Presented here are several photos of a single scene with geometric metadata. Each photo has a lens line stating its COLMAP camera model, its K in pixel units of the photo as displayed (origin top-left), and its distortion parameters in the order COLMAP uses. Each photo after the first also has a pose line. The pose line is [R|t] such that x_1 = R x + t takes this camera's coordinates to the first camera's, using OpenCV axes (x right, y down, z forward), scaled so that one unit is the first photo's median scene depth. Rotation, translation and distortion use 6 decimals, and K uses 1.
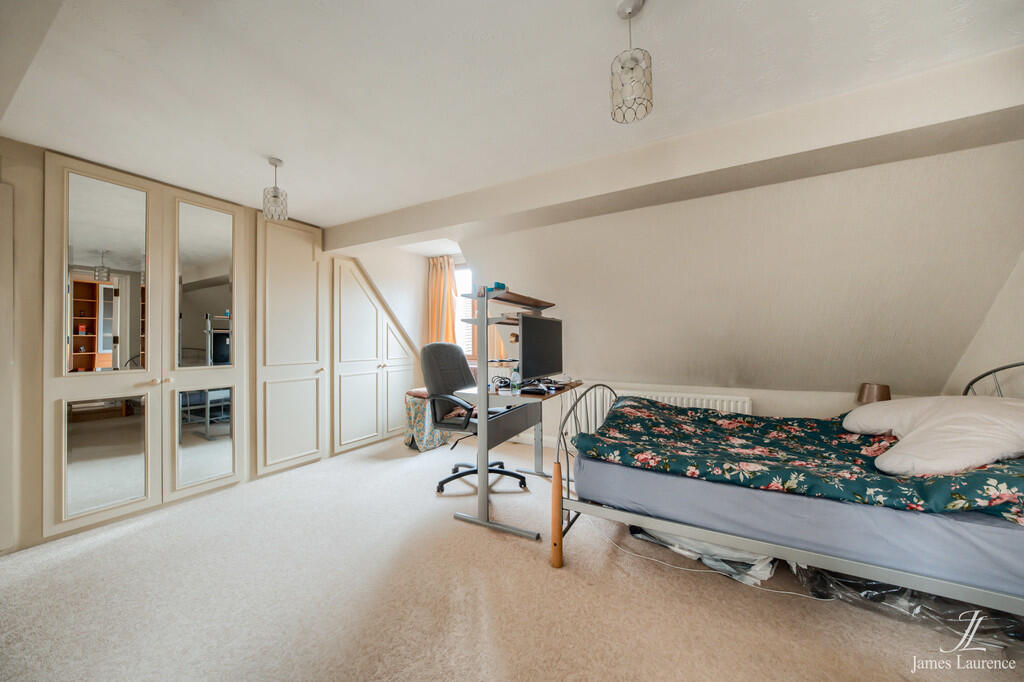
lens RADIAL K [[365.7, 0, 507.2], [0, 365.7, 338.9], [0, 0, 1]] dist [-0.000361, -0.000405]
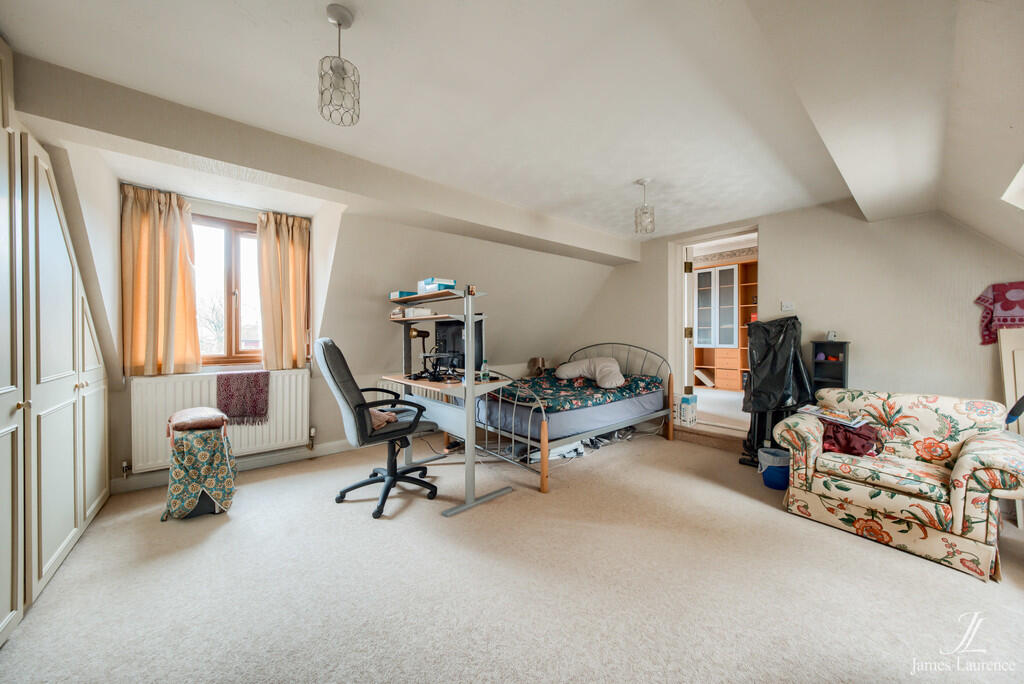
lens RADIAL K [[340.8, 0, 507.2], [0, 340.8, 340.2], [0, 0, 1]] dist [0.000520, 0.000038]
pose [[0.351397, -0.004548, 0.936215, -0.790801], [-0.006650, 0.999951, 0.007353, 0.007372], [-0.936203, -0.008810, 0.351350, 0.445947]]
